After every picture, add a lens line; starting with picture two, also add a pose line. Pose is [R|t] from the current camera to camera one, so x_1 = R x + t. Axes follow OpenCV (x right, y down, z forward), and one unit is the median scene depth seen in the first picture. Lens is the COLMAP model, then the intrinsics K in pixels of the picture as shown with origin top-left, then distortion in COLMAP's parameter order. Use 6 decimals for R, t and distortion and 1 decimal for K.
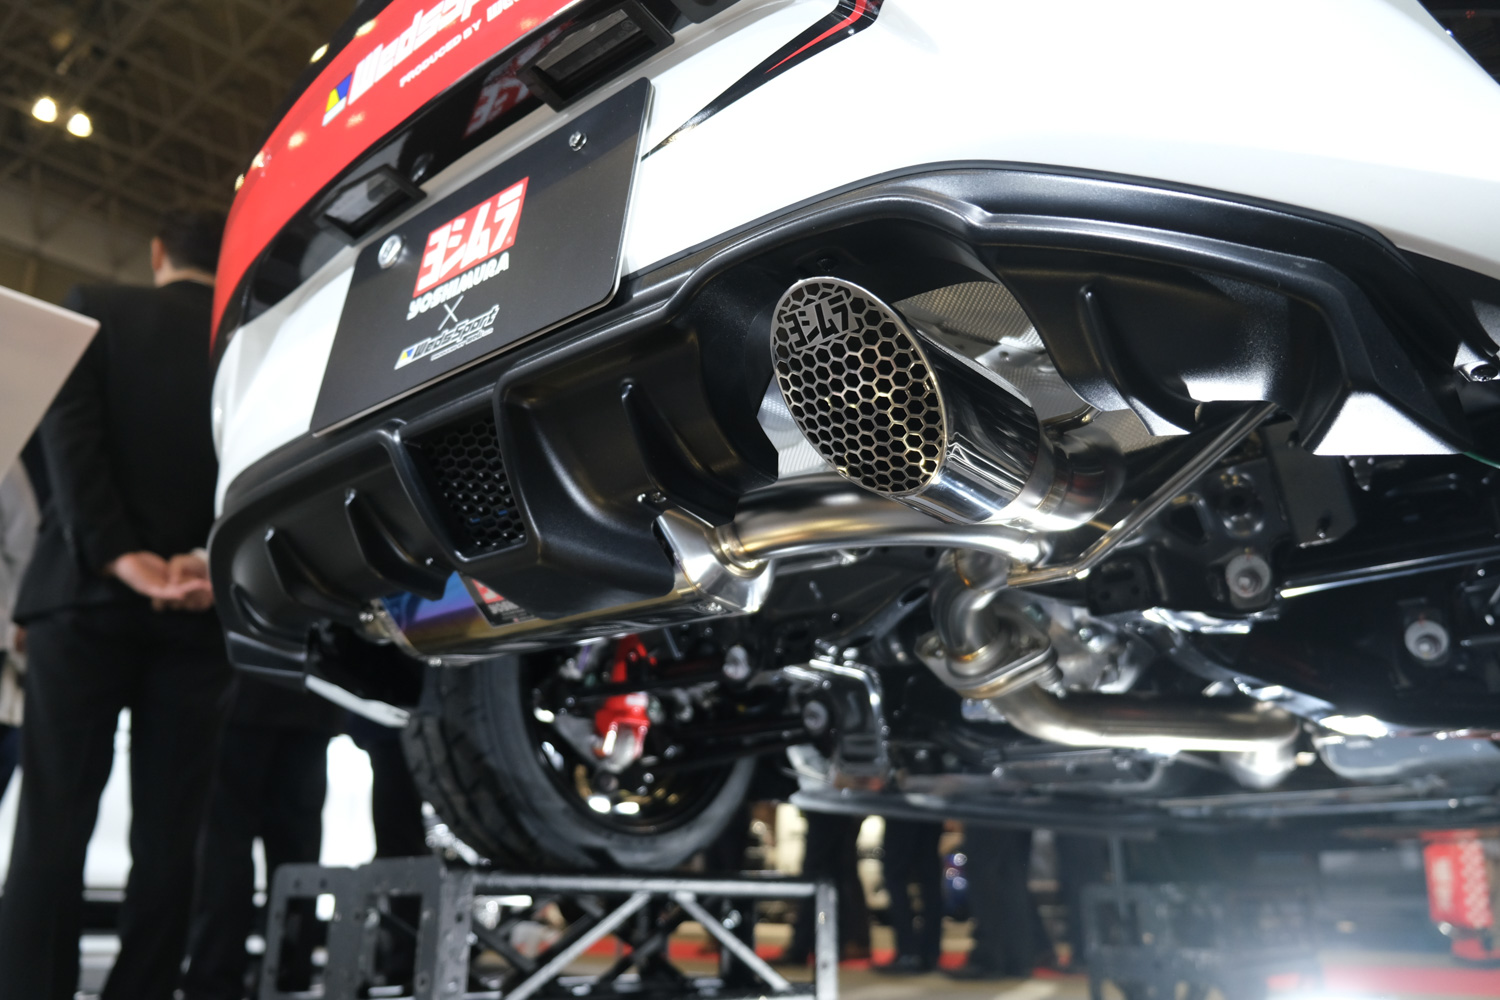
lens RADIAL K [[1189.0, 0, 747.1], [0, 1189.0, 496.2], [0, 0, 1]] dist [-0.025468, 0.016691]
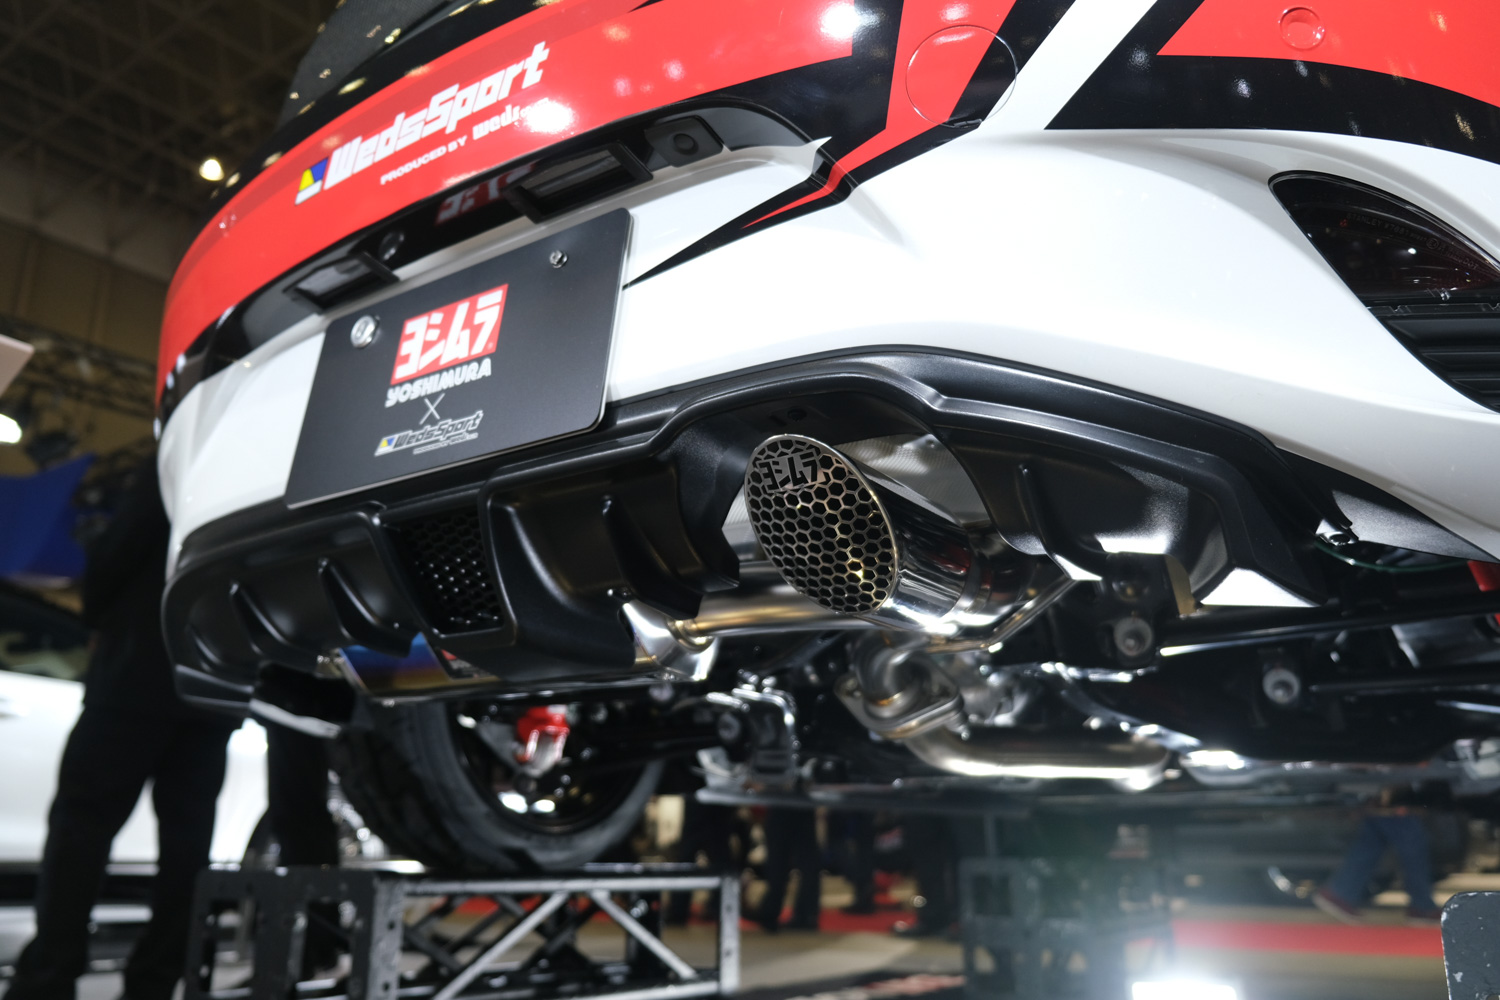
lens RADIAL K [[1189.0, 0, 753.1], [0, 1189.0, 503.7], [0, 0, 1]] dist [-0.025468, 0.016691]
pose [[0.994612, 0.023426, 0.100990, -0.056942], [-0.027798, 0.998727, 0.042097, -0.103180], [-0.099875, -0.044677, 0.993996, -0.084544]]
